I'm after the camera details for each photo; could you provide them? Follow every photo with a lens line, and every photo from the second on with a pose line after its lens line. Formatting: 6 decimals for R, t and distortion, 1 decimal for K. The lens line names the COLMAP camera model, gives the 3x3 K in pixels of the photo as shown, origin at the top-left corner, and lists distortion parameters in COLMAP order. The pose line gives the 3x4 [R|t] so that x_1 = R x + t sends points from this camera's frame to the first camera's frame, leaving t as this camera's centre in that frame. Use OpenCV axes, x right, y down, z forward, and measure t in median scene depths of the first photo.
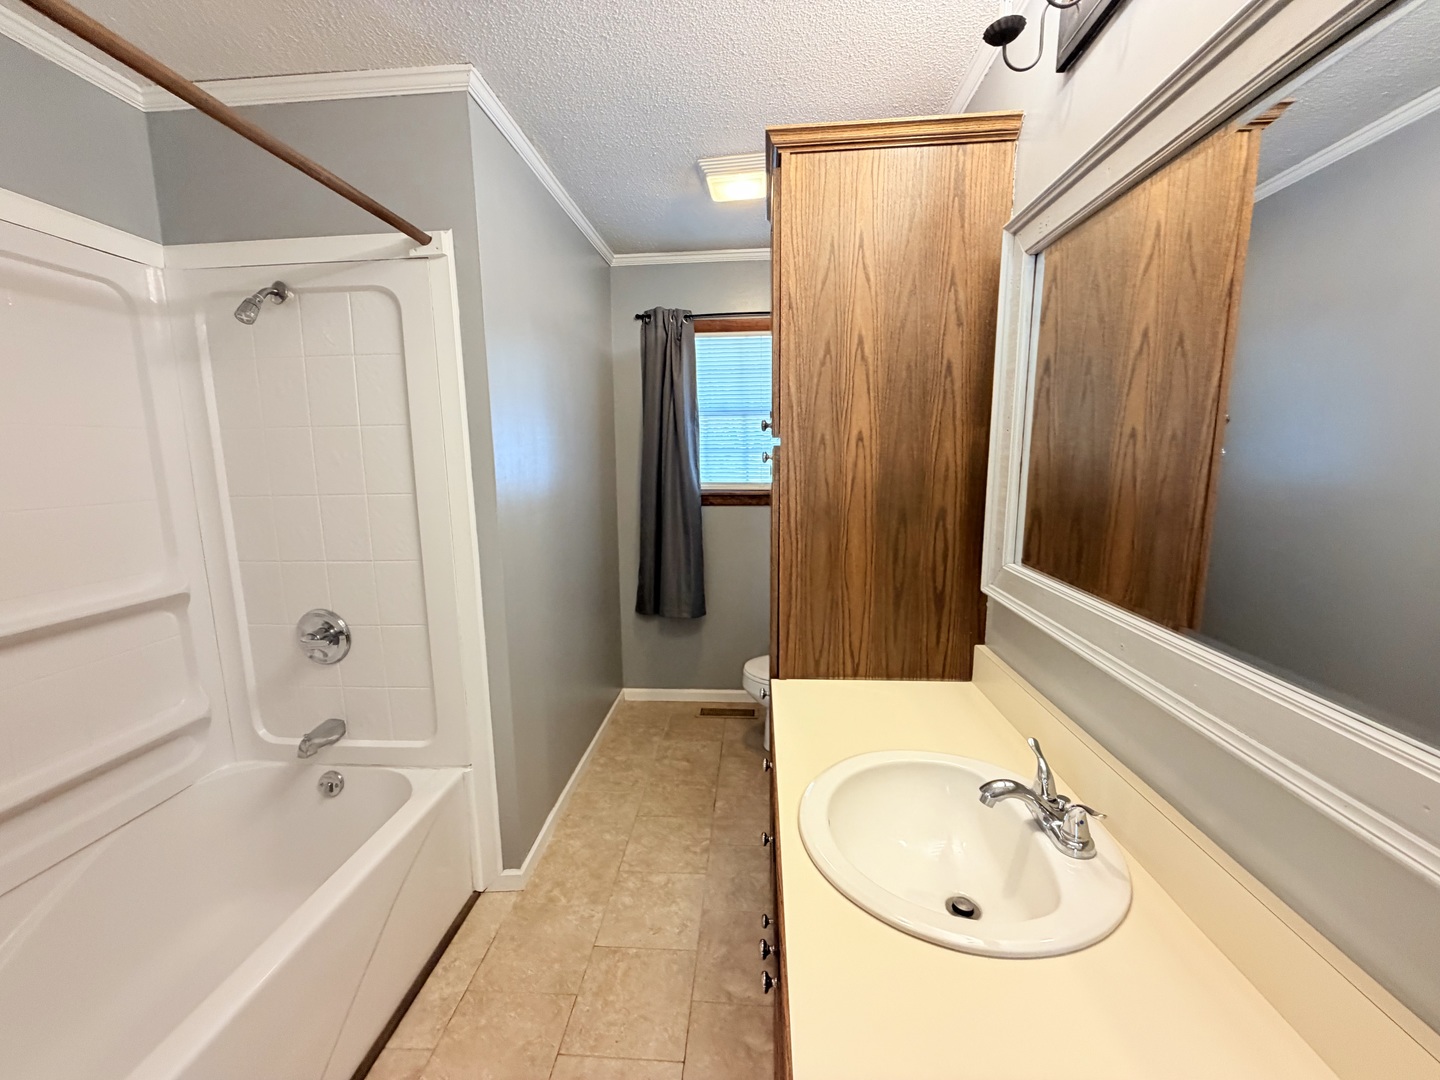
lens RADIAL K [[574.8, 0, 717.6], [0, 574.8, 541.4], [0, 0, 1]] dist [-0.000489, 0.000173]
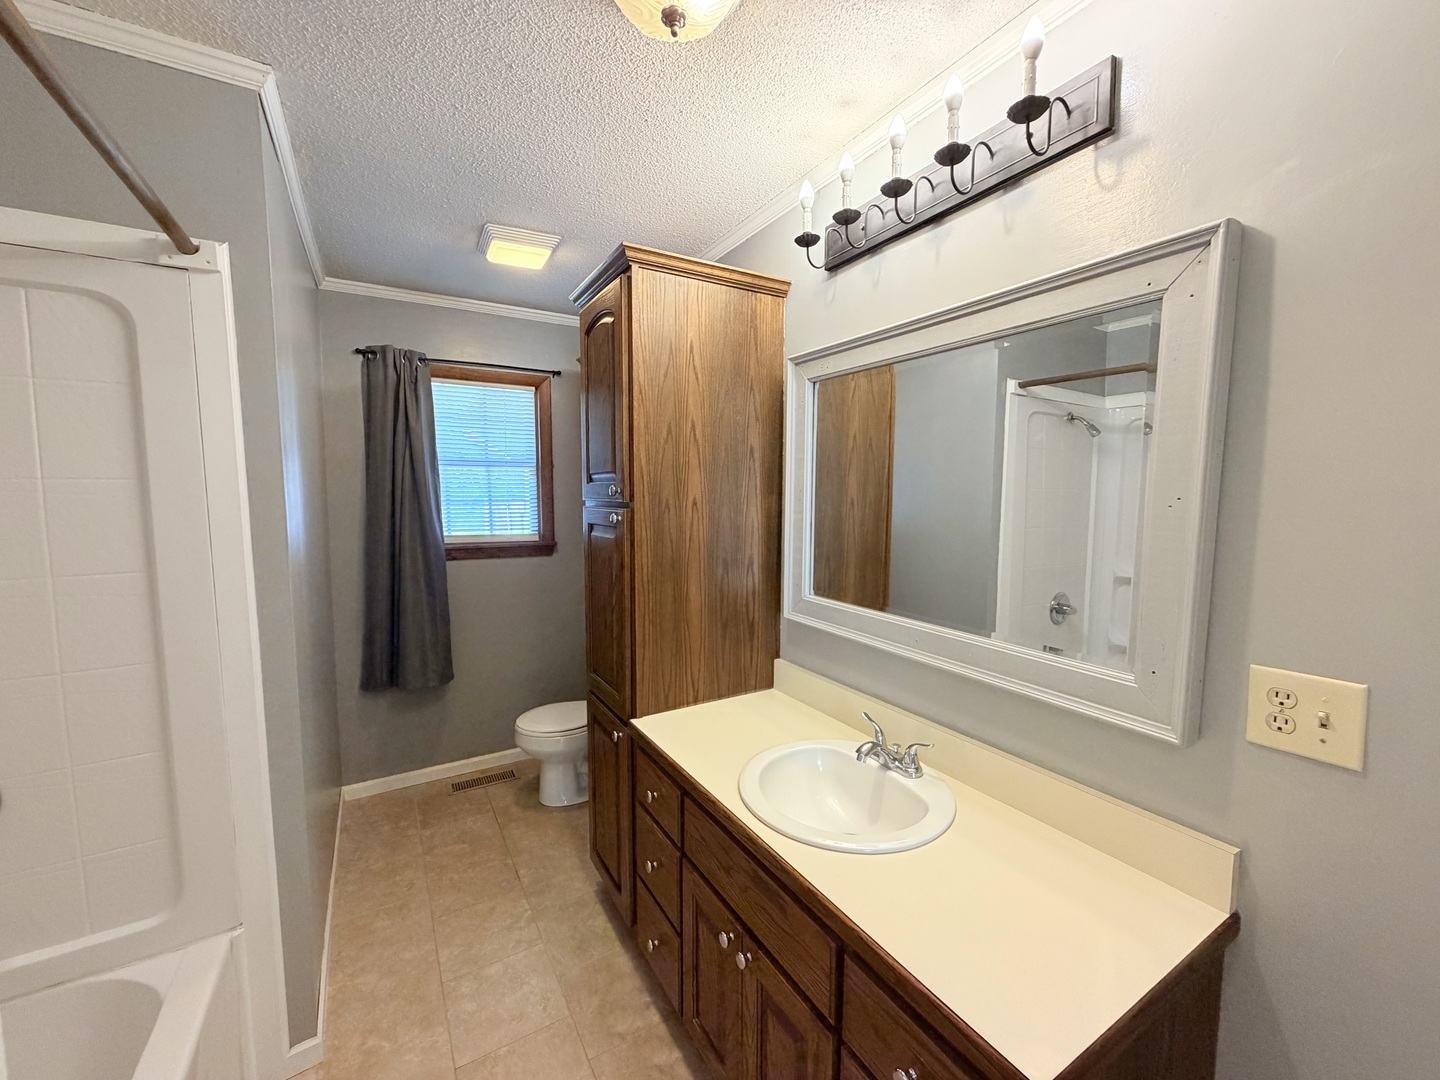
lens RADIAL K [[574.8, 0, 716.9], [0, 574.8, 541.0], [0, 0, 1]] dist [-0.000489, 0.000173]
pose [[0.819217, -0.035111, 0.572407, -0.378692], [0.074666, 0.996158, -0.045757, -0.036849], [-0.568602, 0.080224, 0.818692, -0.018776]]
